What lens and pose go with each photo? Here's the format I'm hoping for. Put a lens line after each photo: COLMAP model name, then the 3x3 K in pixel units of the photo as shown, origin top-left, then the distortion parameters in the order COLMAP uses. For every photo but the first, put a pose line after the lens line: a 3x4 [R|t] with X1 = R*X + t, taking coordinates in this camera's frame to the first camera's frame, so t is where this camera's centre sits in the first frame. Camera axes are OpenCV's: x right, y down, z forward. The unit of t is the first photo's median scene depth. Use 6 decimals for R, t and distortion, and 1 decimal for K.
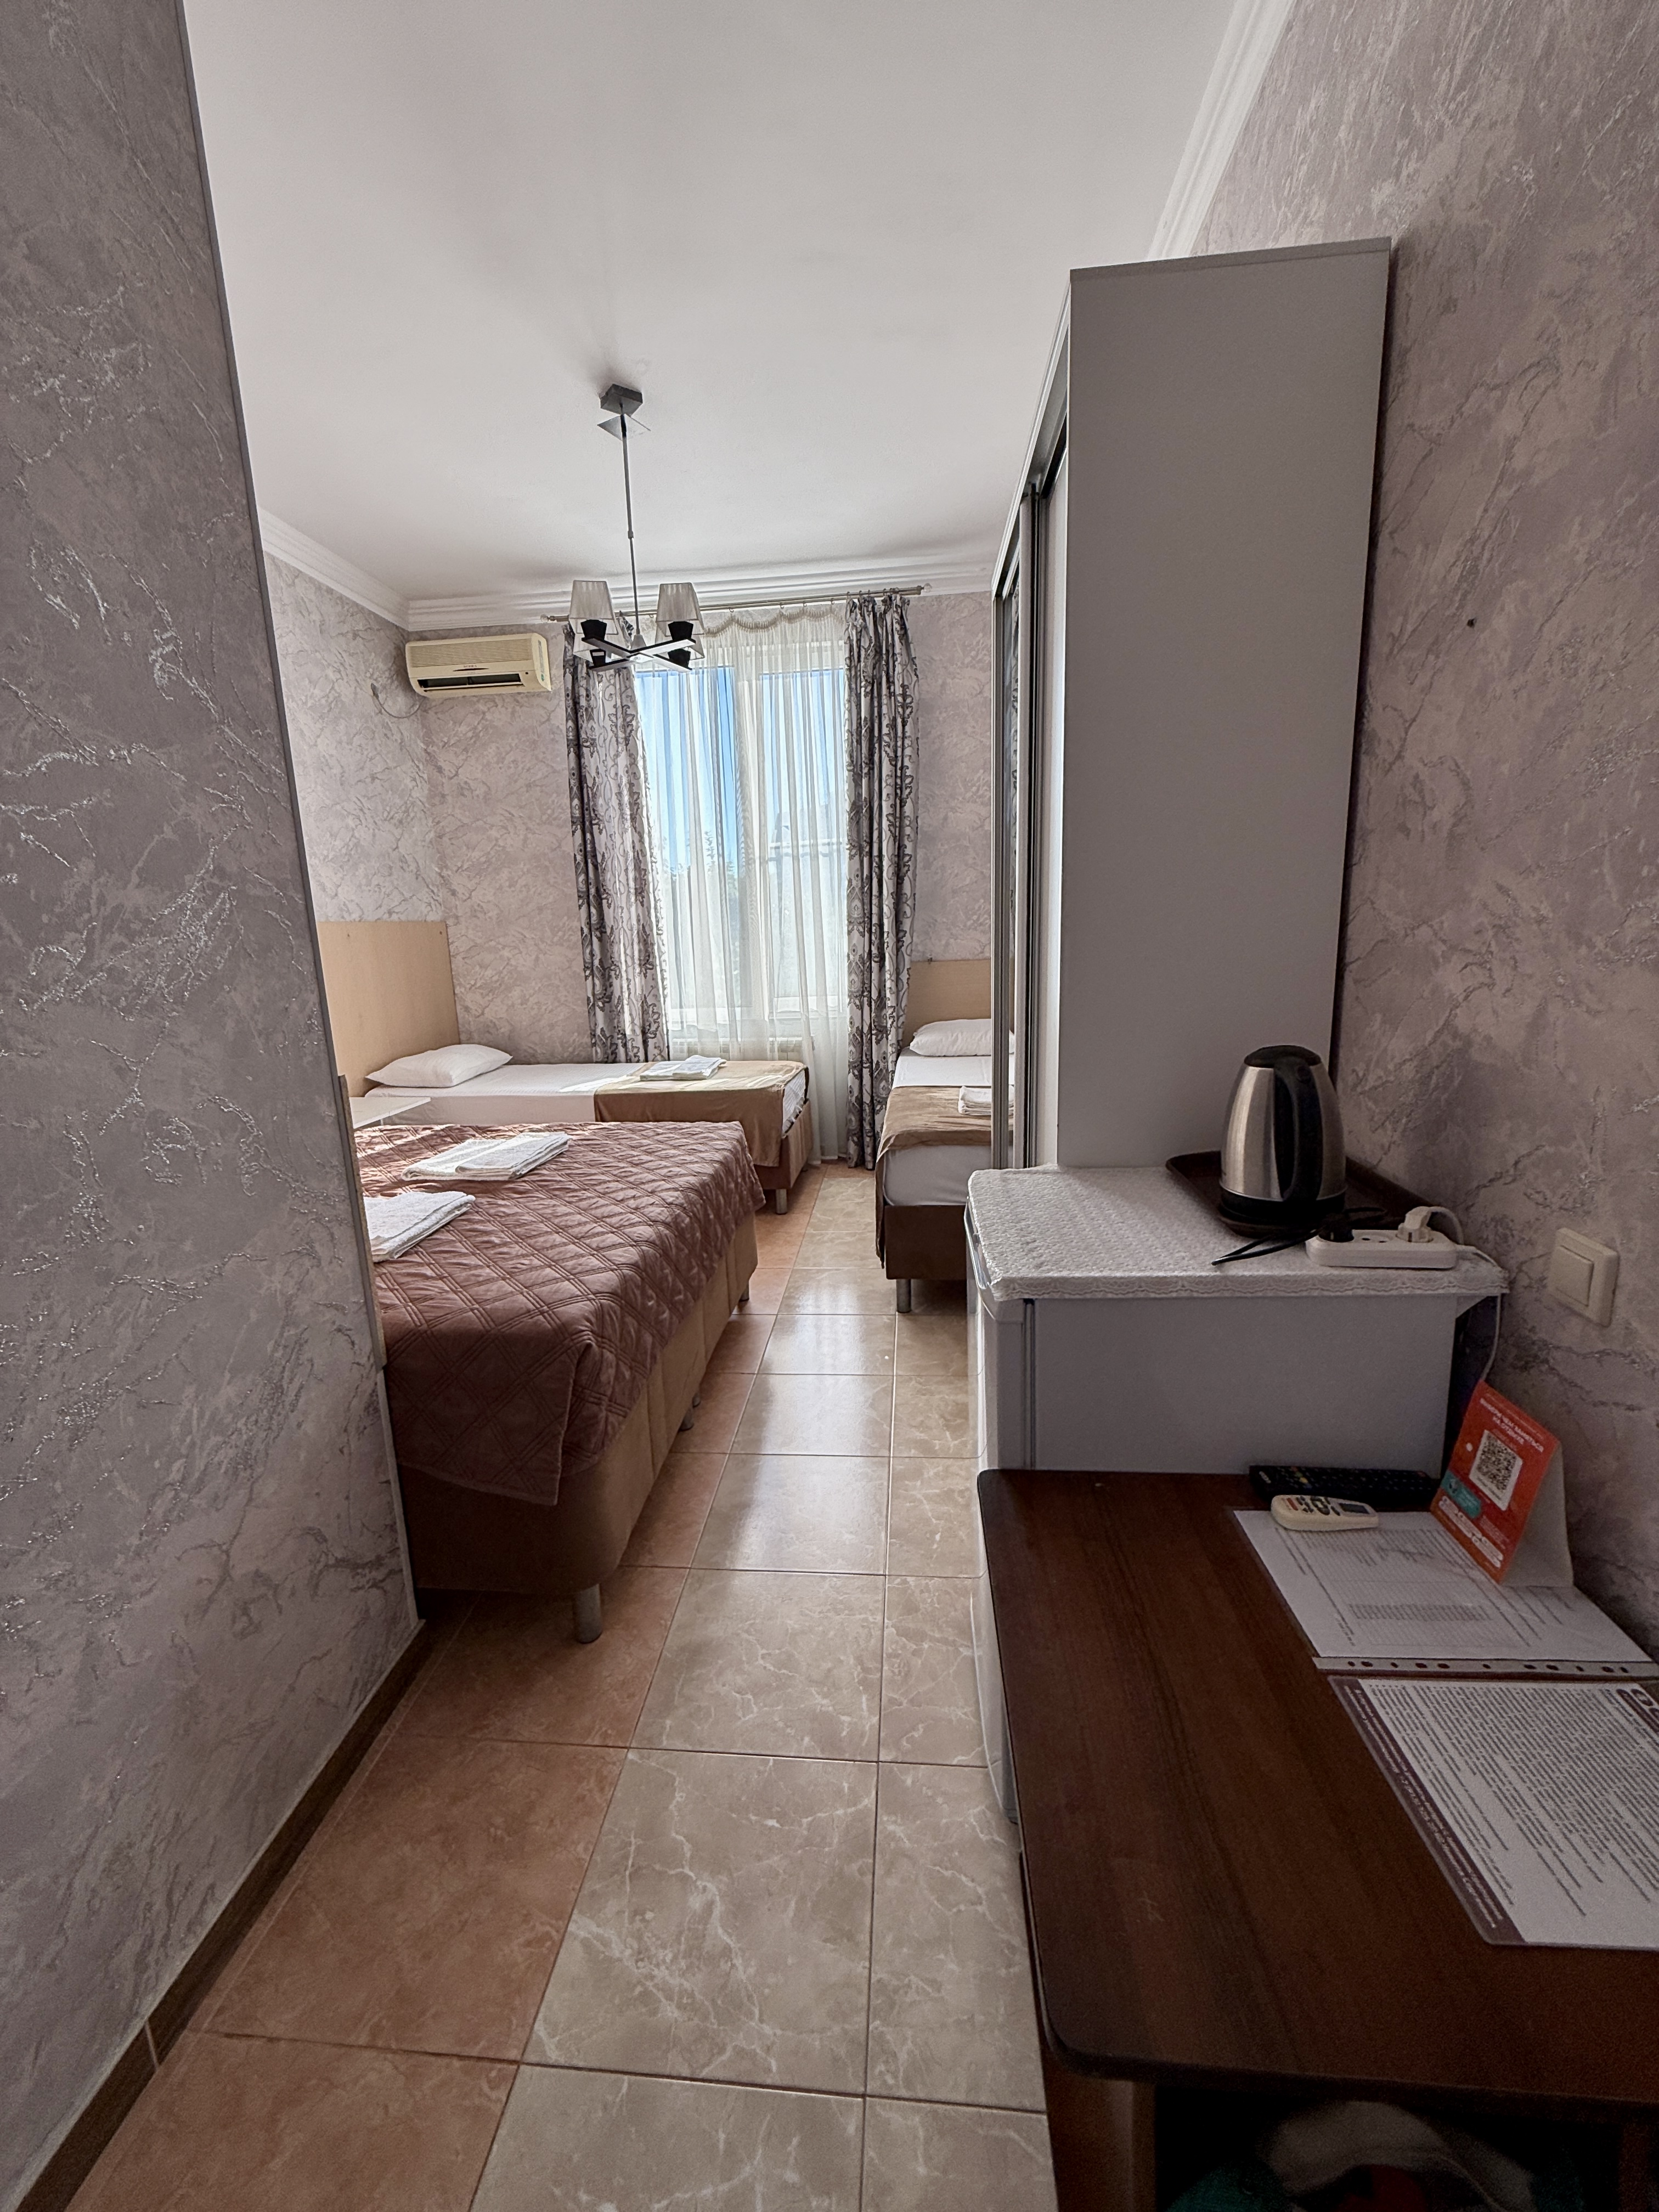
lens RADIAL K [[887.3, 0, 826.0], [0, 887.3, 1099.2], [0, 0, 1]] dist [-0.000974, -0.000093]
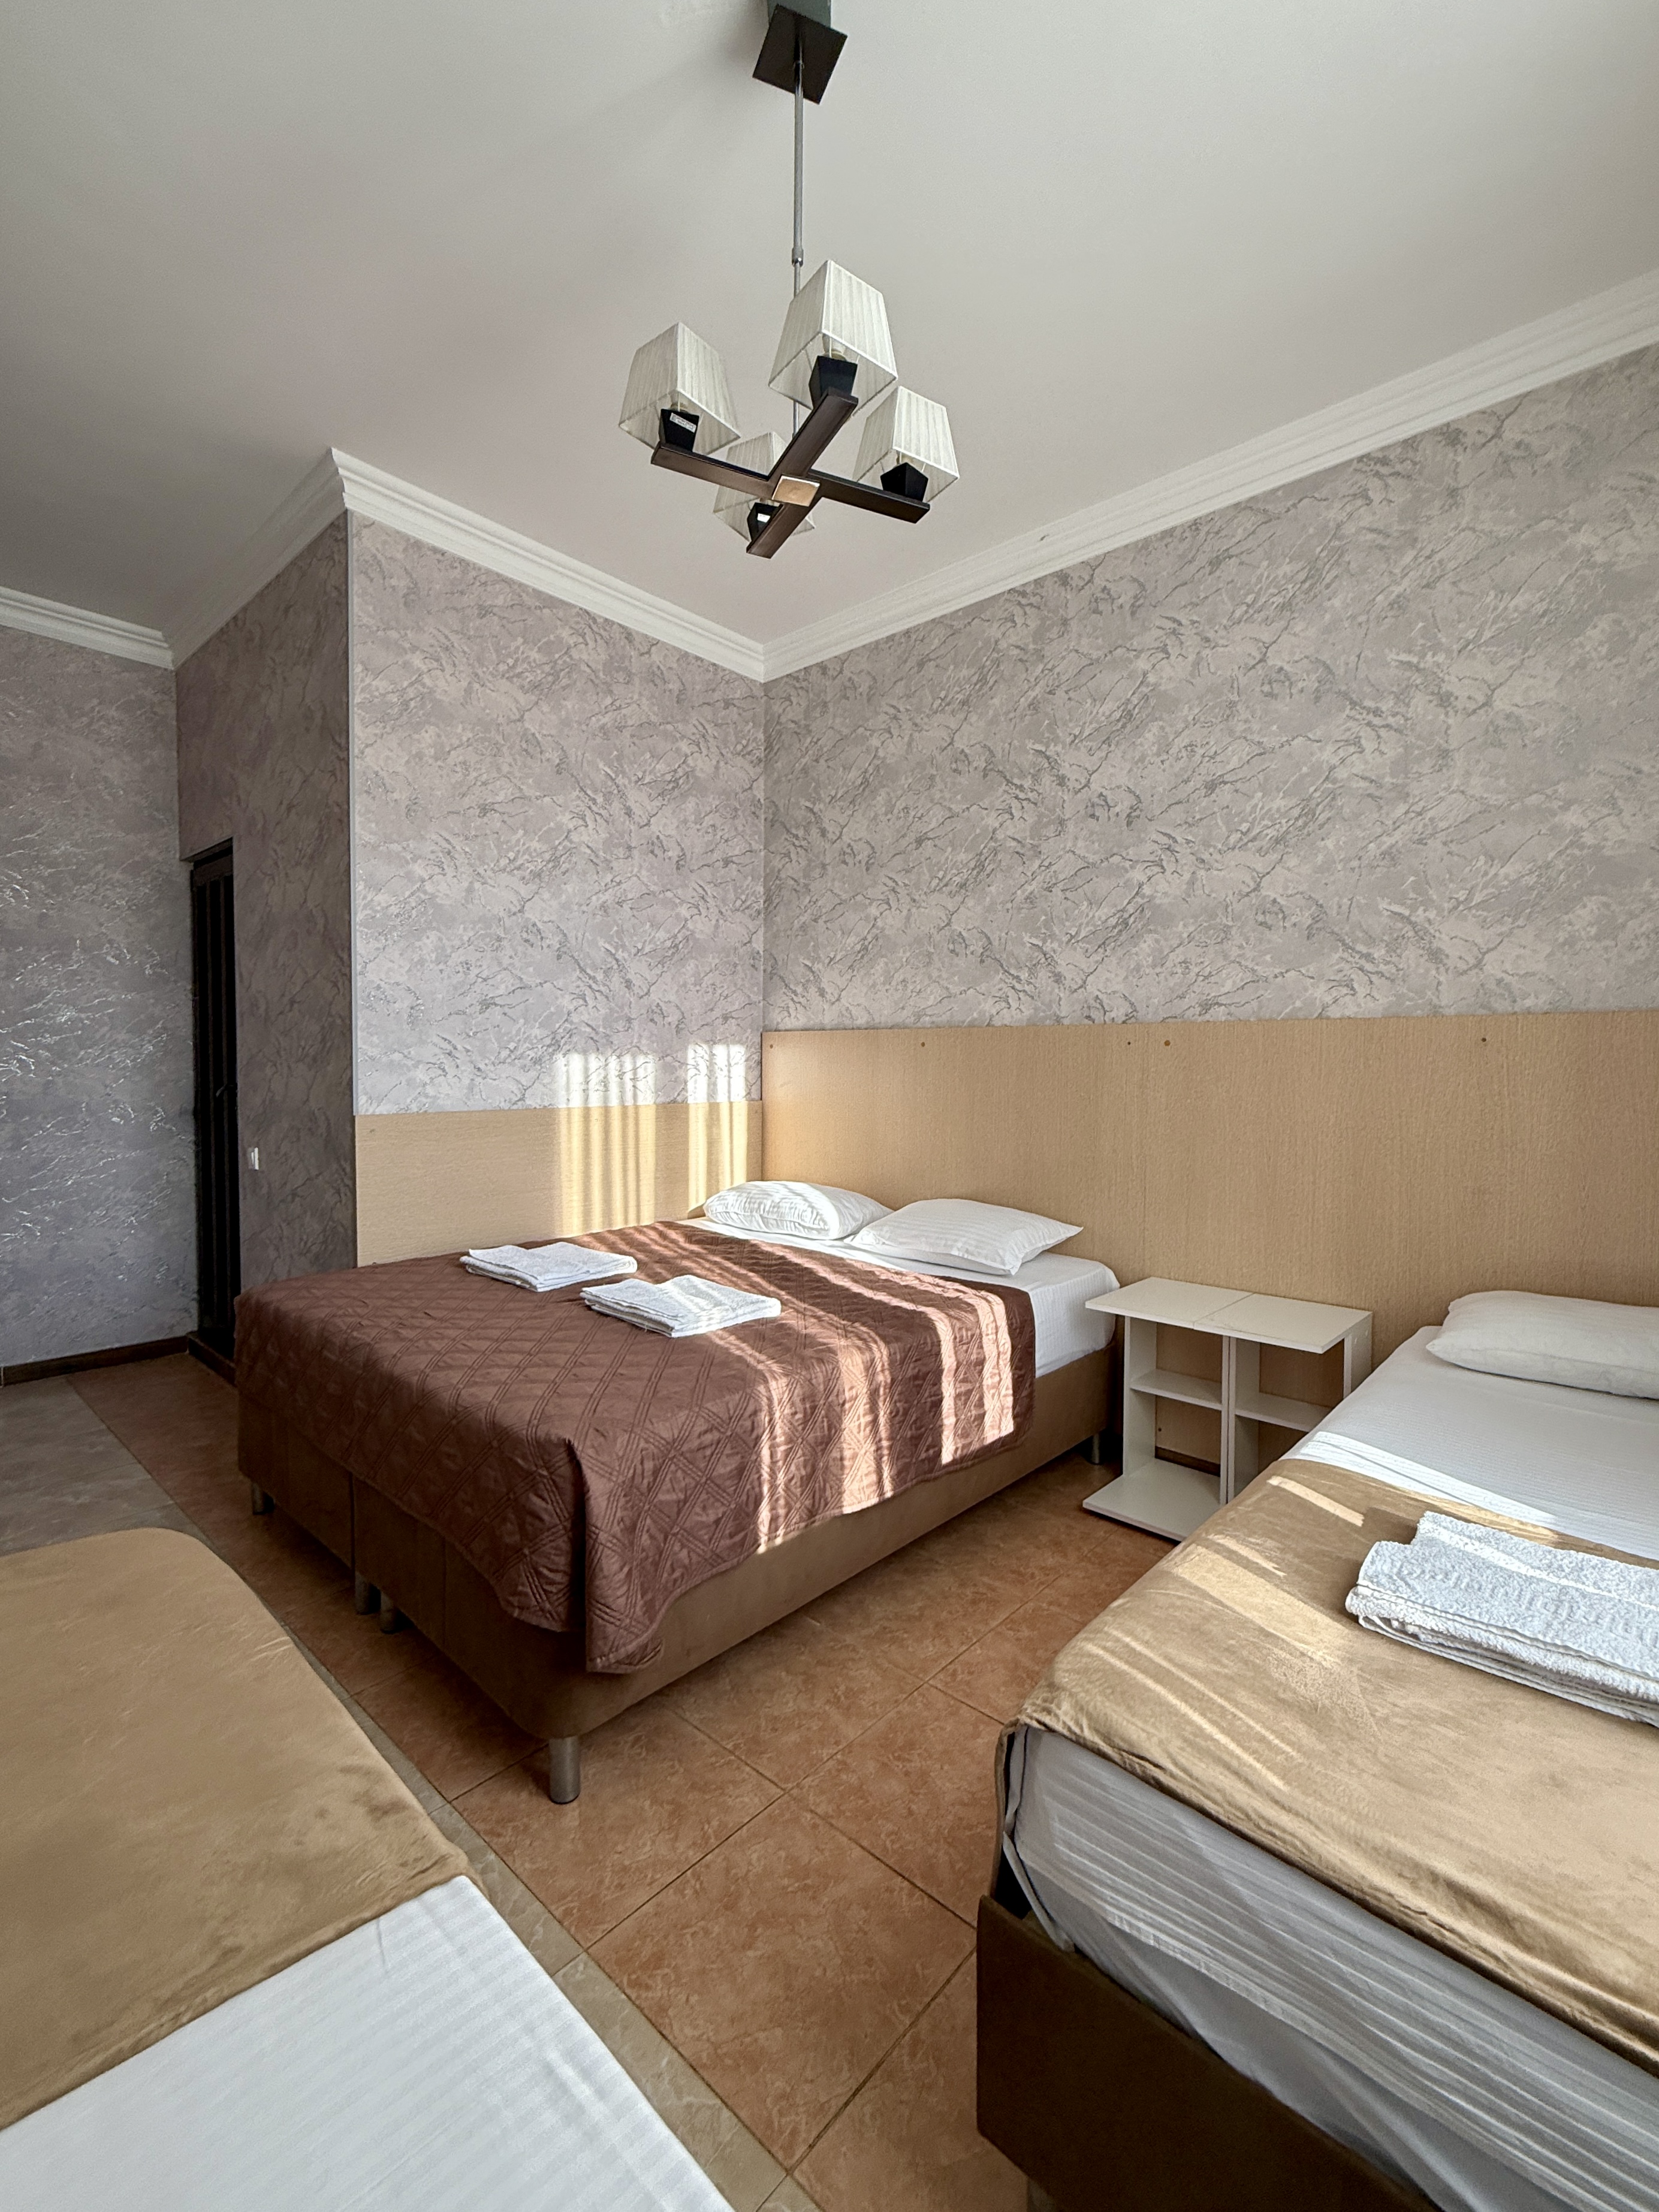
lens RADIAL K [[887.4, 0, 826.0], [0, 887.4, 1099.2], [0, 0, 1]] dist [-0.000974, -0.000093]
pose [[-0.562407, 0.064750, -0.824322, 0.170545], [-0.143620, 0.974126, 0.174504, -0.256278], [0.814292, 0.216531, -0.538556, 1.332896]]
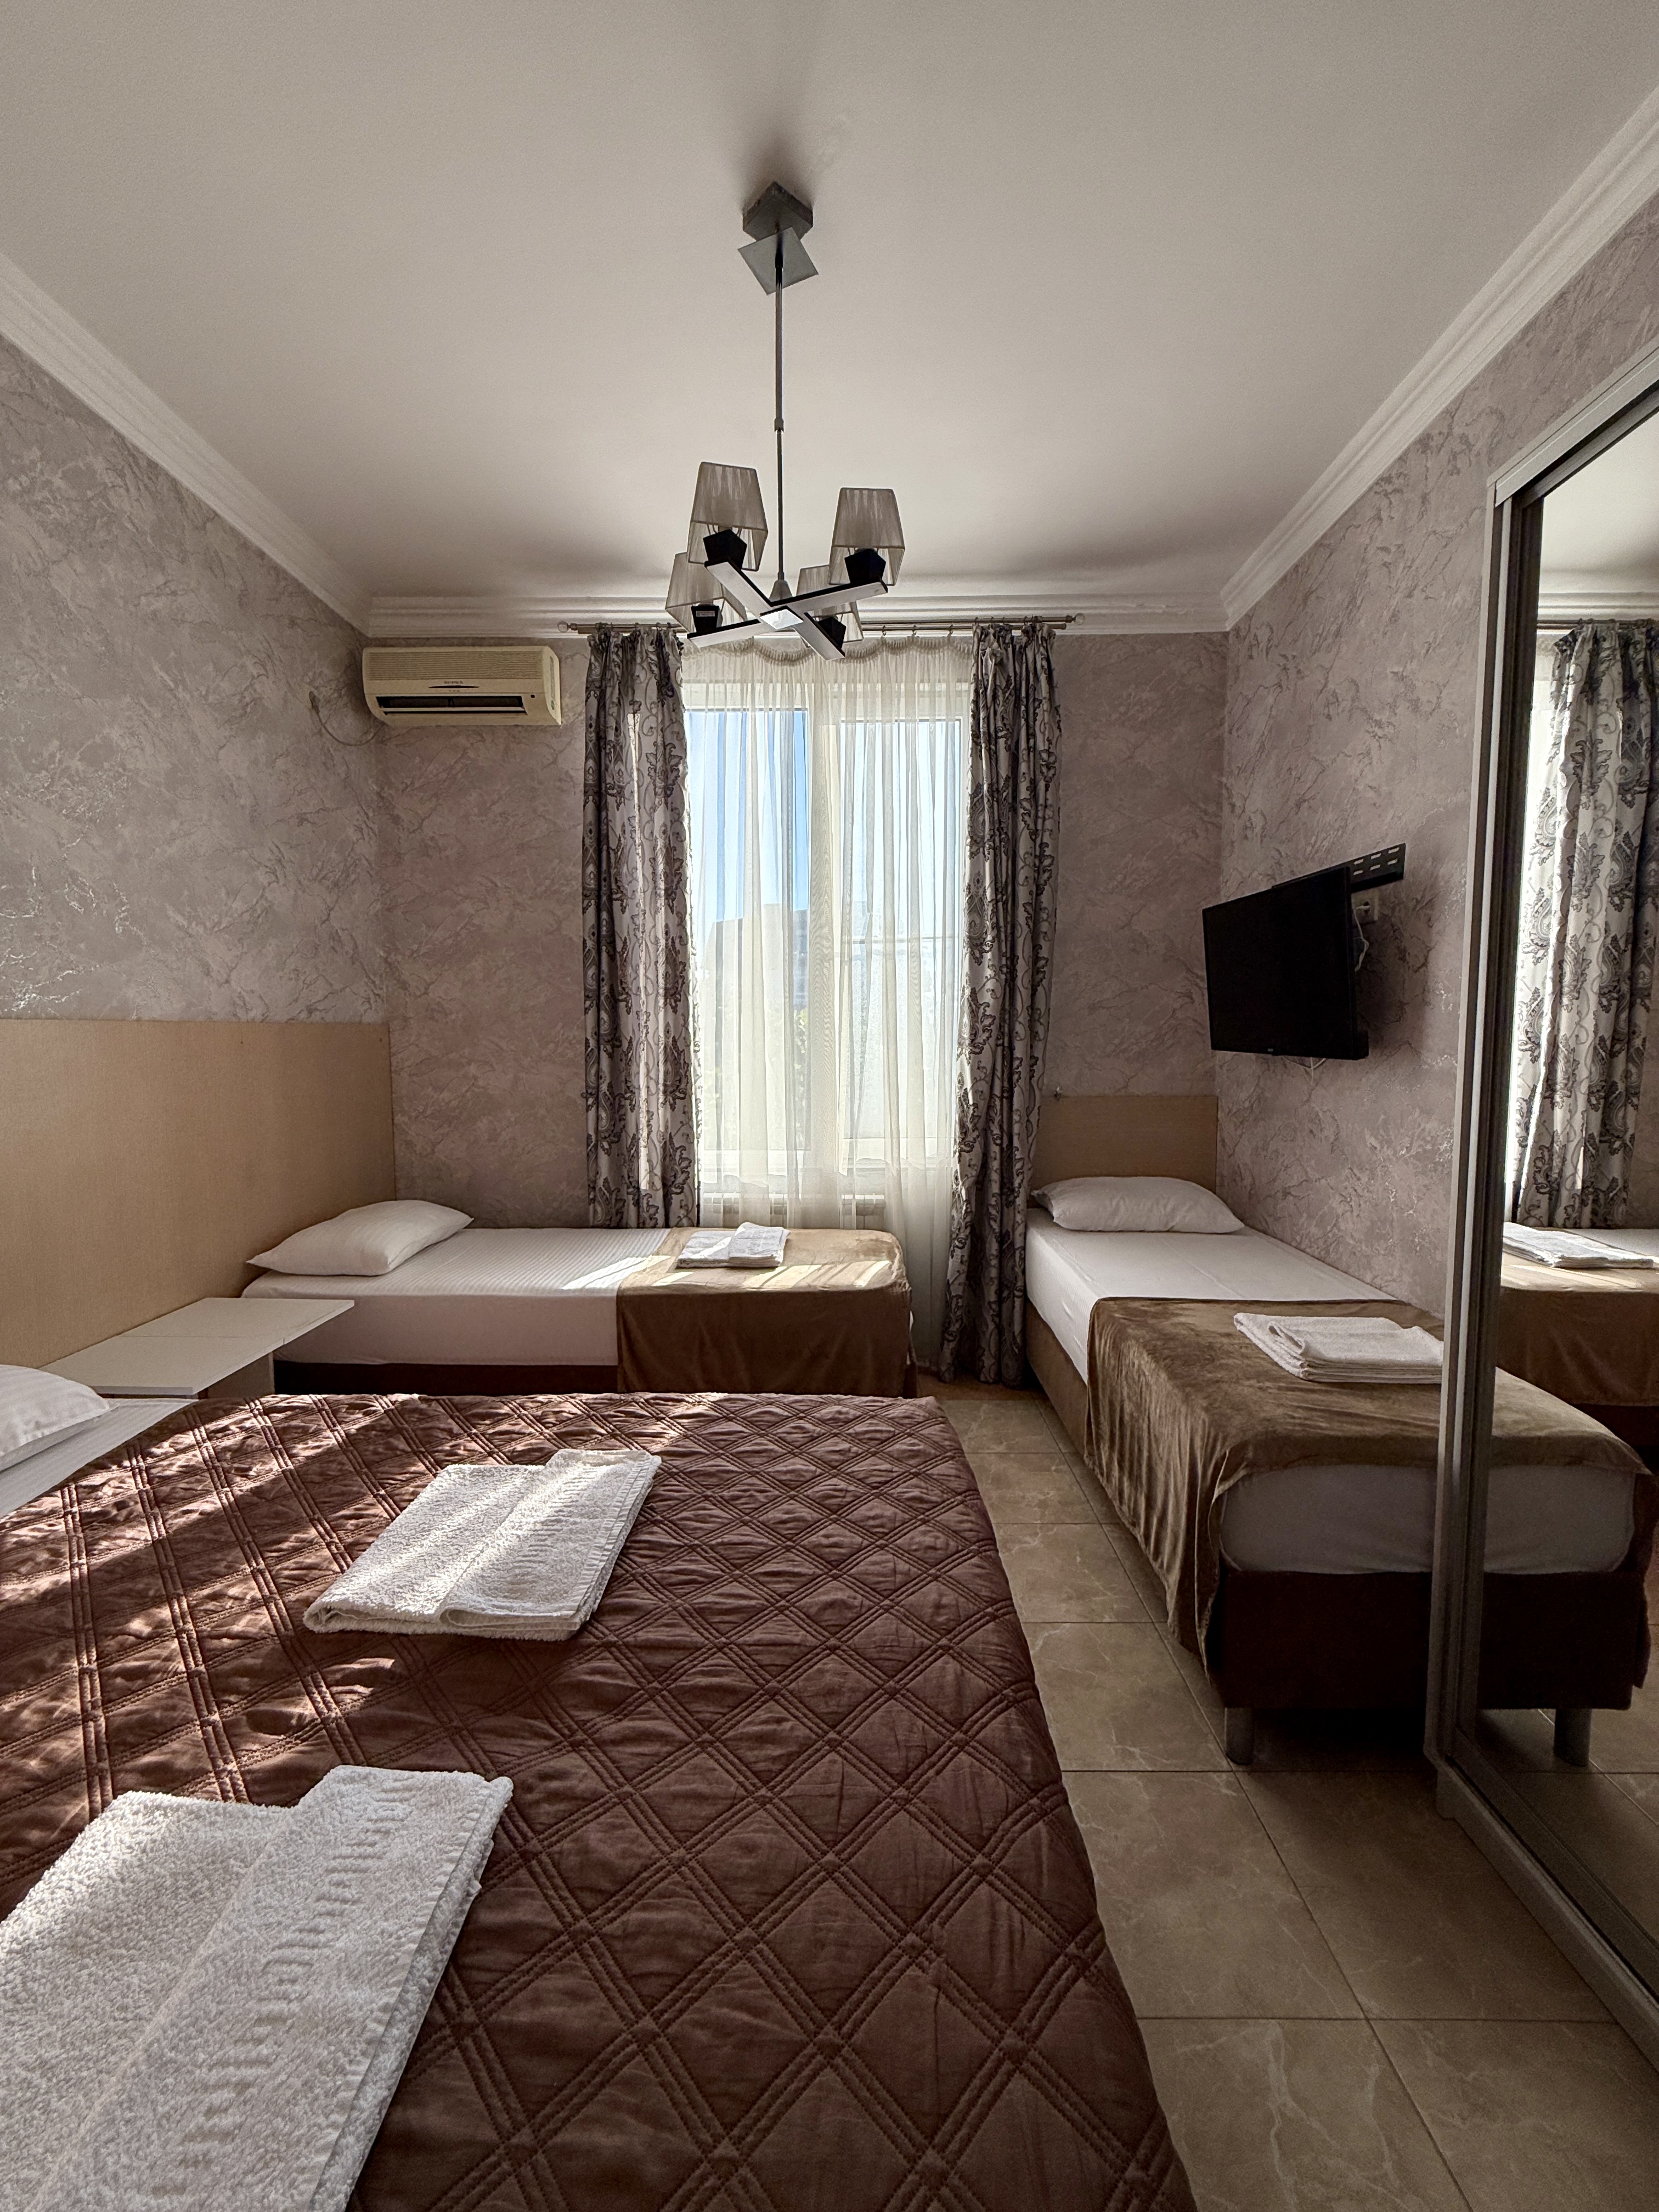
lens RADIAL K [[887.3, 0, 826.0], [0, 887.3, 1099.2], [0, 0, 1]] dist [-0.000974, -0.000093]
pose [[0.995835, 0.025504, 0.087534, -0.148575], [-0.014844, 0.992622, -0.120338, -0.063405], [-0.089957, 0.118537, 0.988866, 0.286495]]
